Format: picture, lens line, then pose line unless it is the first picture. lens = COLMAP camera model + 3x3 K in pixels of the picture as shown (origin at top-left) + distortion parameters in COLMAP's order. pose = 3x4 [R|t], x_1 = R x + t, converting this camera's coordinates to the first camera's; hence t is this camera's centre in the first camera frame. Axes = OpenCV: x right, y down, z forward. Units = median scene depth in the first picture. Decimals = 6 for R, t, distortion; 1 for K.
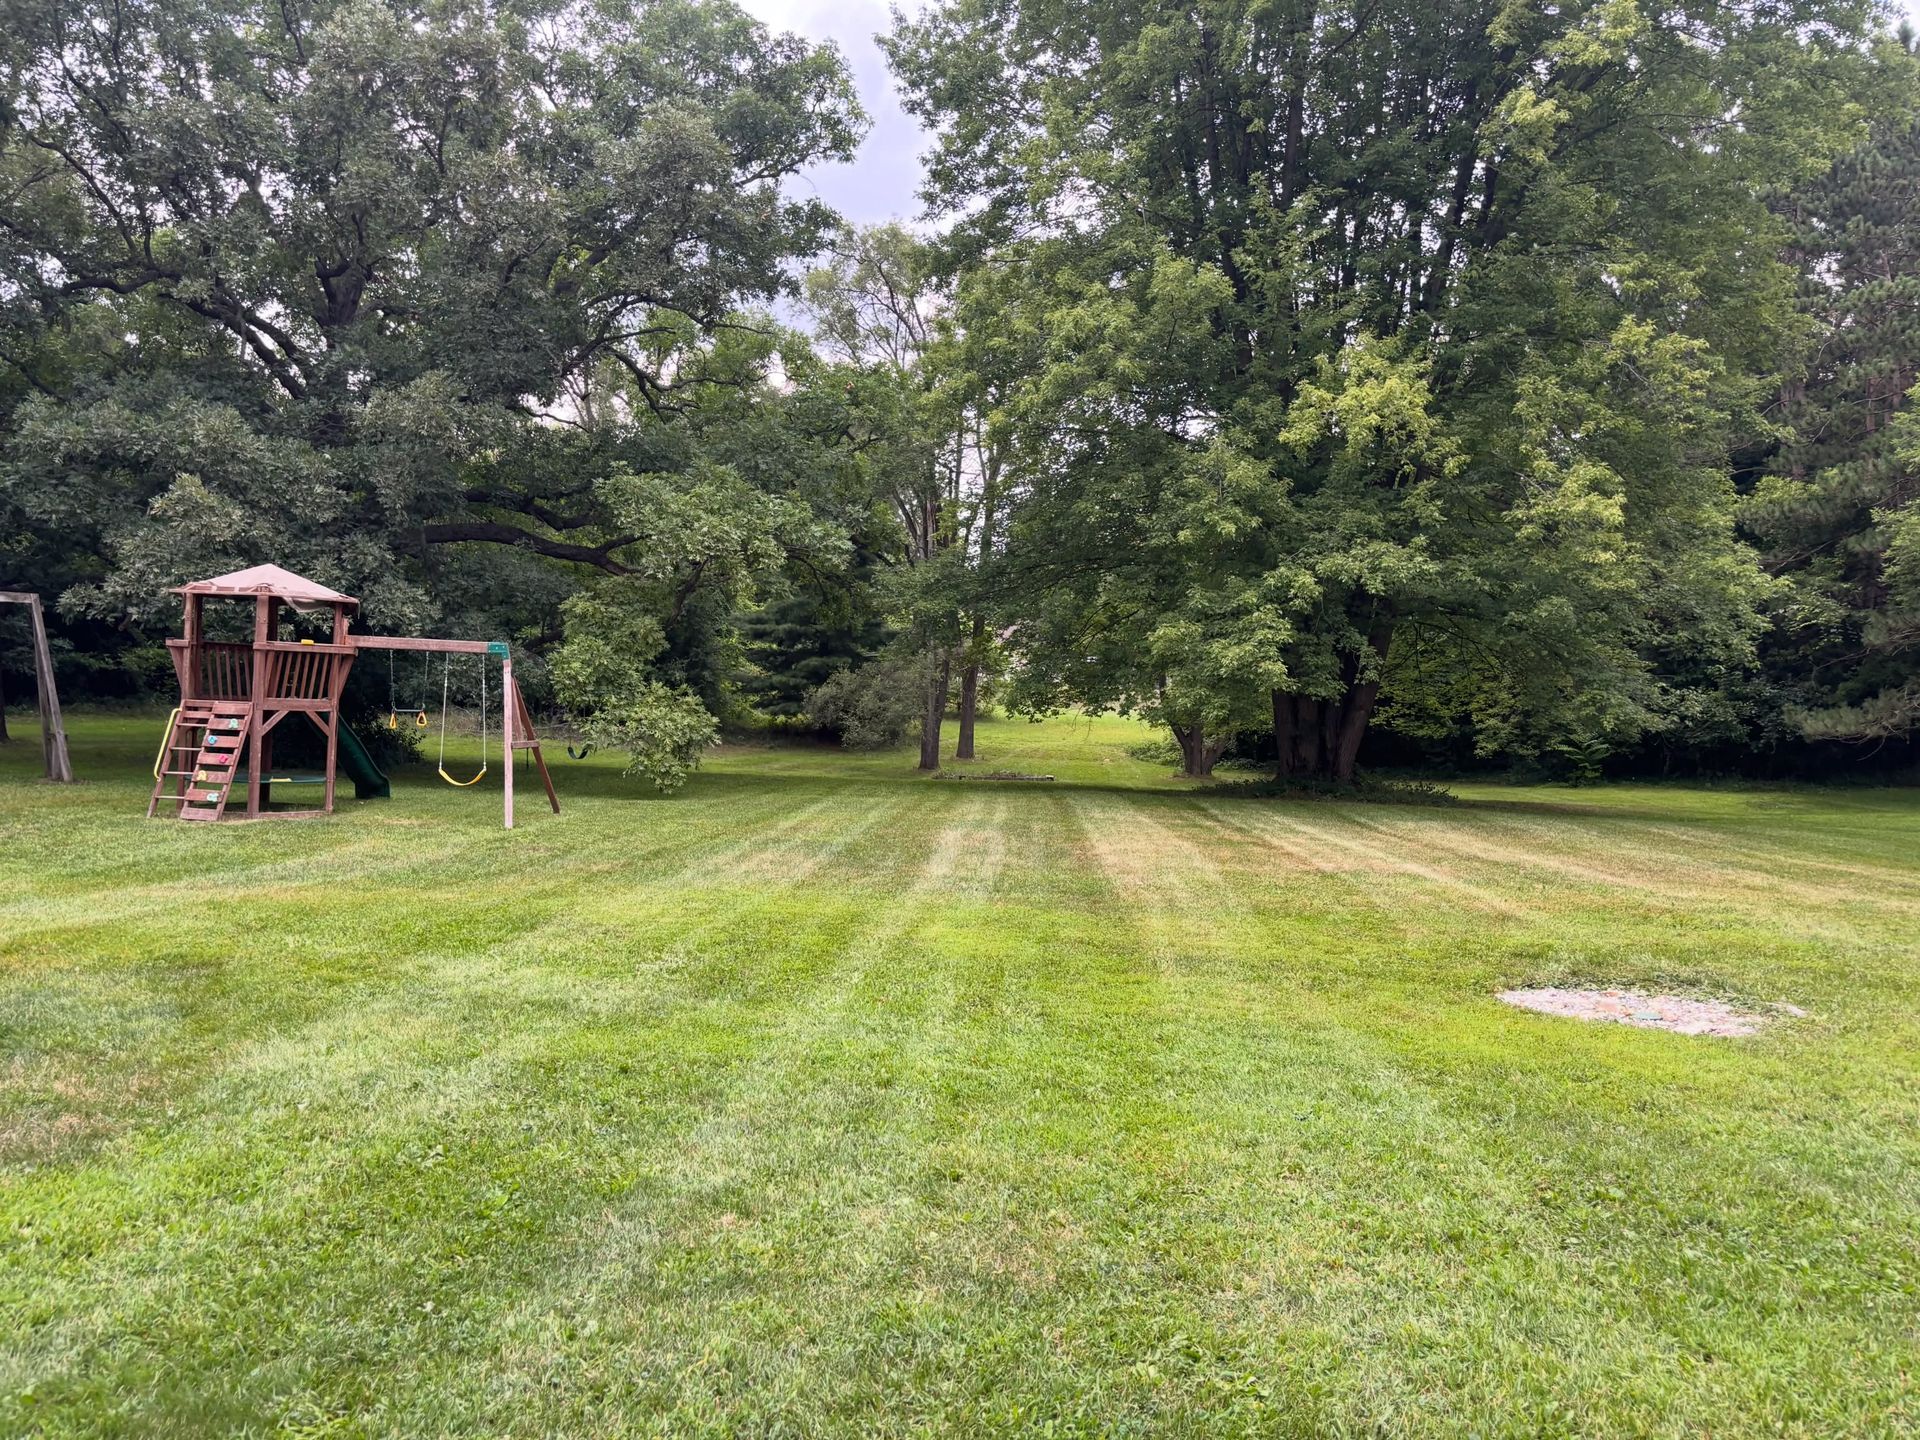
lens RADIAL K [[1621.3, 0, 960.0], [0, 1621.3, 720.0], [0, 0, 1]] dist [0.078278, -0.109493]
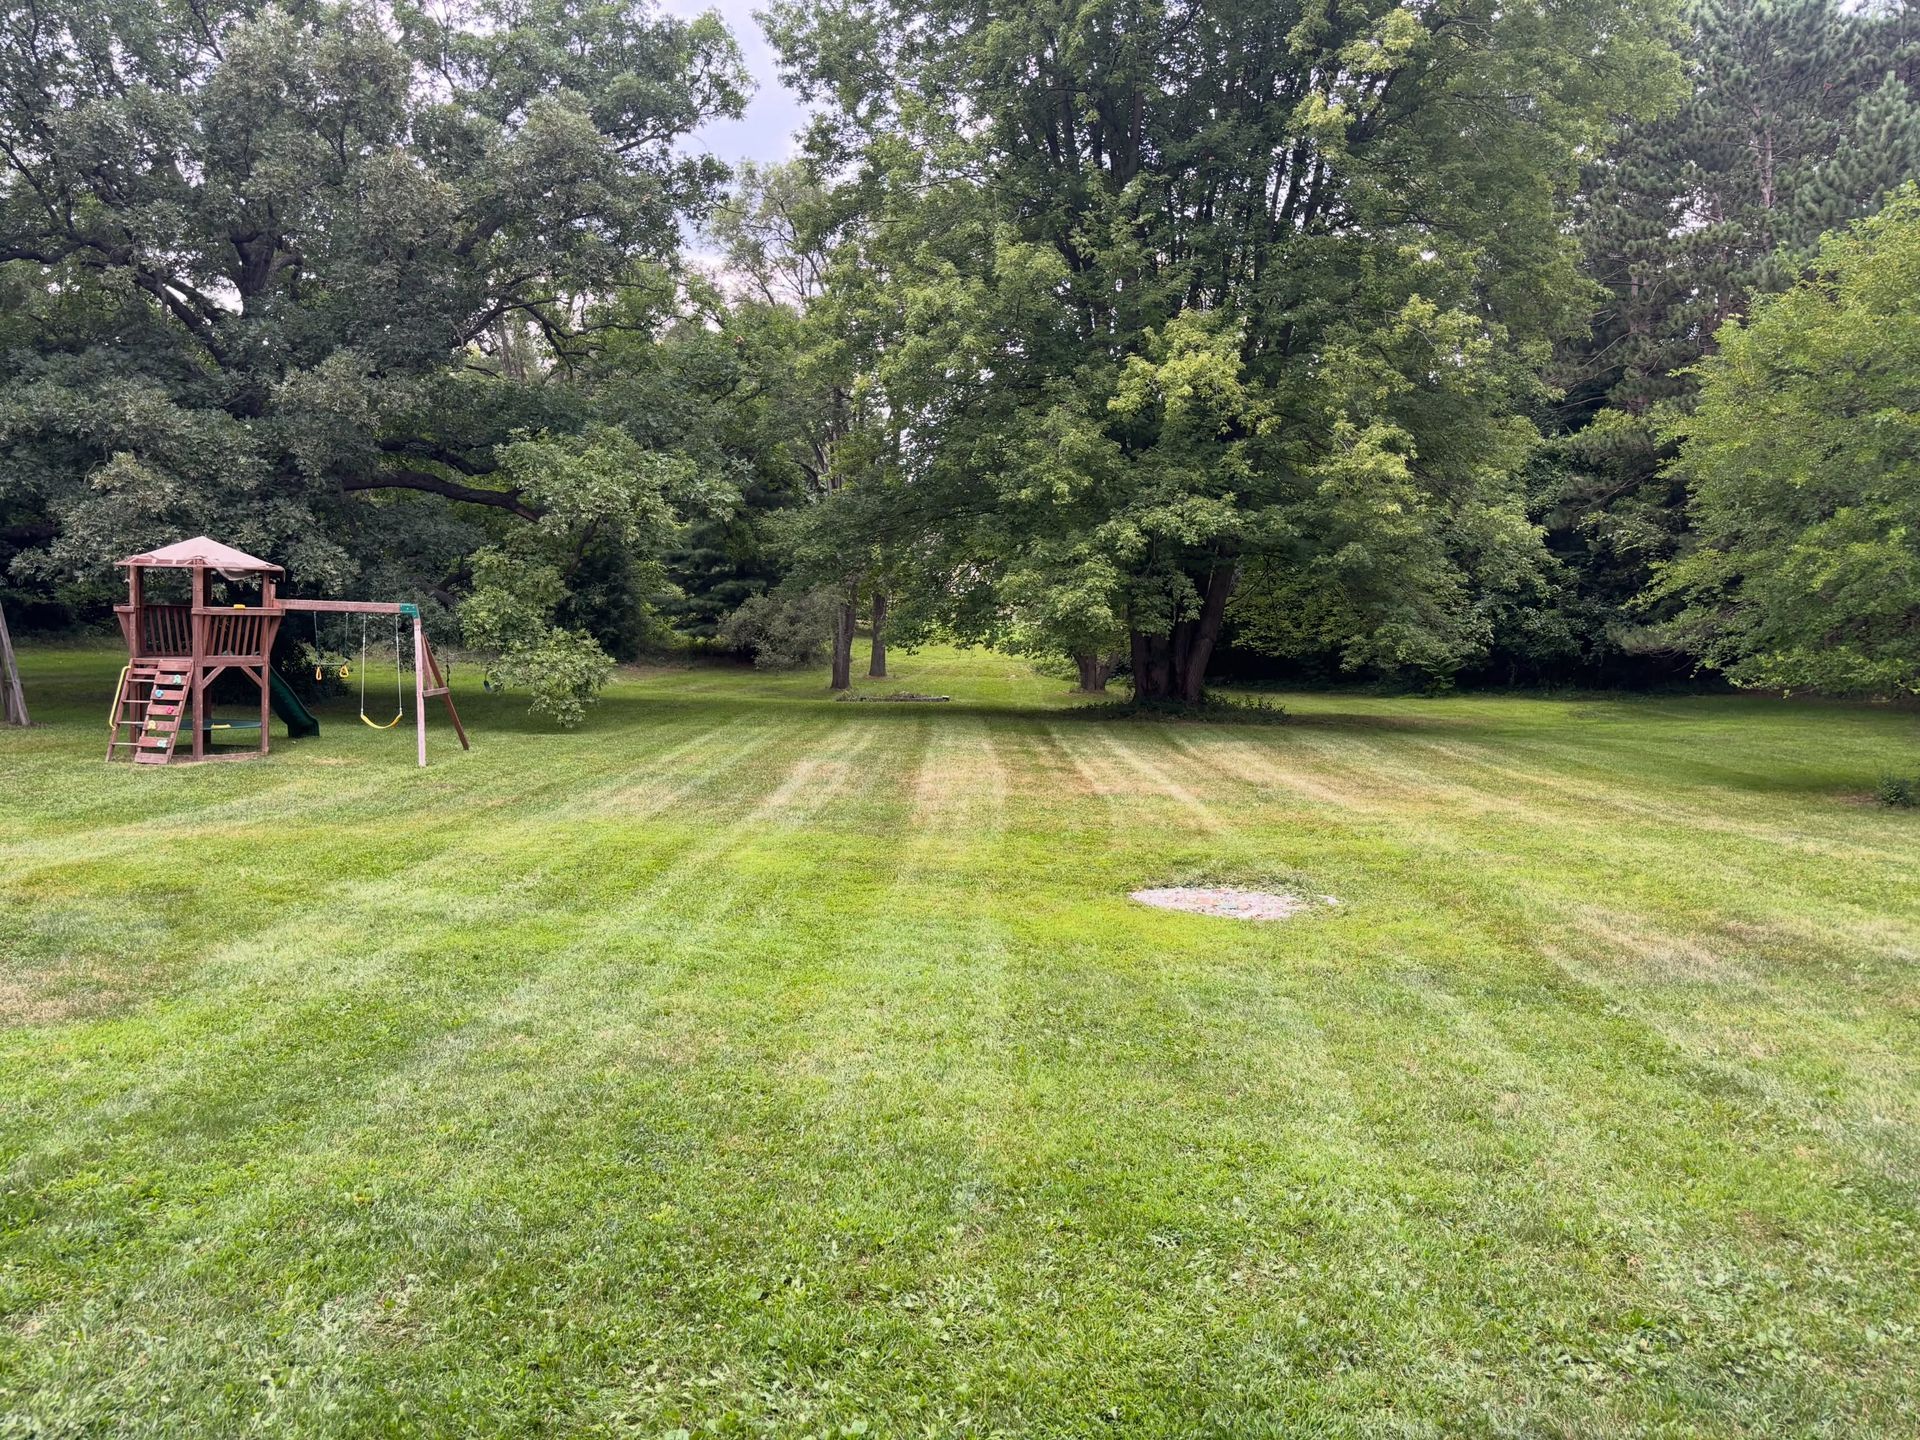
lens RADIAL K [[1592.9, 0, 963.1], [0, 1592.9, 741.9], [0, 0, 1]] dist [0.024702, -0.000495]
pose [[0.998869, -0.015573, 0.044921, 0.042730], [0.012406, 0.997474, 0.069947, -0.019231], [-0.045897, -0.069311, 0.996539, -0.112776]]
